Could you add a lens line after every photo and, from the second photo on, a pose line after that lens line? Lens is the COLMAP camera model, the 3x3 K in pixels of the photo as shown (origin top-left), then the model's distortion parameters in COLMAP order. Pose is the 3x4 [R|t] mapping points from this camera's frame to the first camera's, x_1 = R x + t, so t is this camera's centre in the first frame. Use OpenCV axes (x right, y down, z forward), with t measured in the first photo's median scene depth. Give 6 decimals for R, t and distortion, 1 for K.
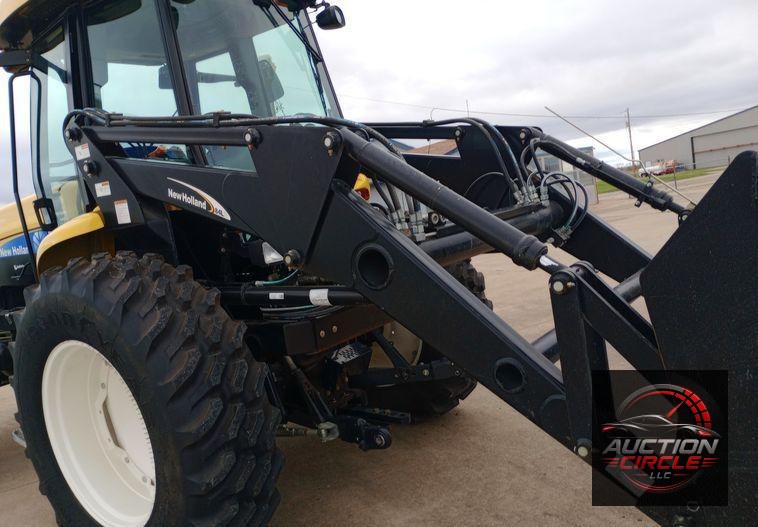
lens RADIAL K [[620.2, 0, 379.8], [0, 620.2, 287.9], [0, 0, 1]] dist [0.091023, -0.138512]
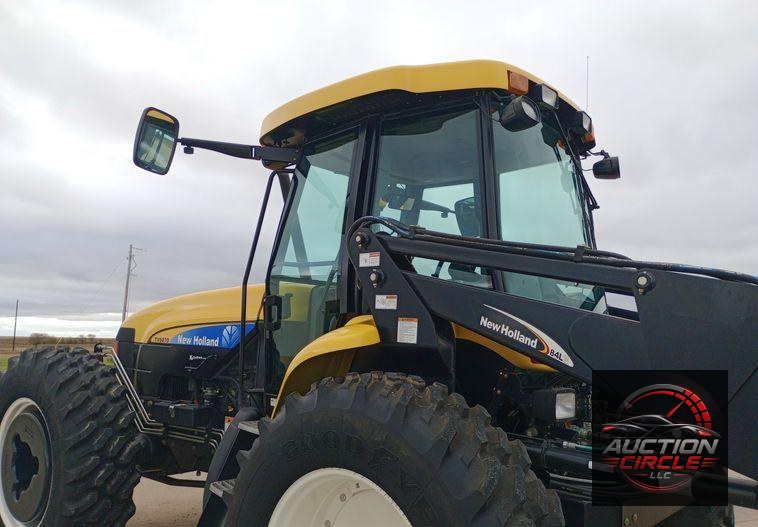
lens RADIAL K [[620.2, 0, 379.8], [0, 620.2, 287.9], [0, 0, 1]] dist [0.091023, -0.138512]
pose [[0.980829, 0.176278, -0.083065, -0.395294], [-0.190009, 0.959735, -0.206893, 0.012985], [0.043250, 0.218710, 0.974831, 0.116375]]
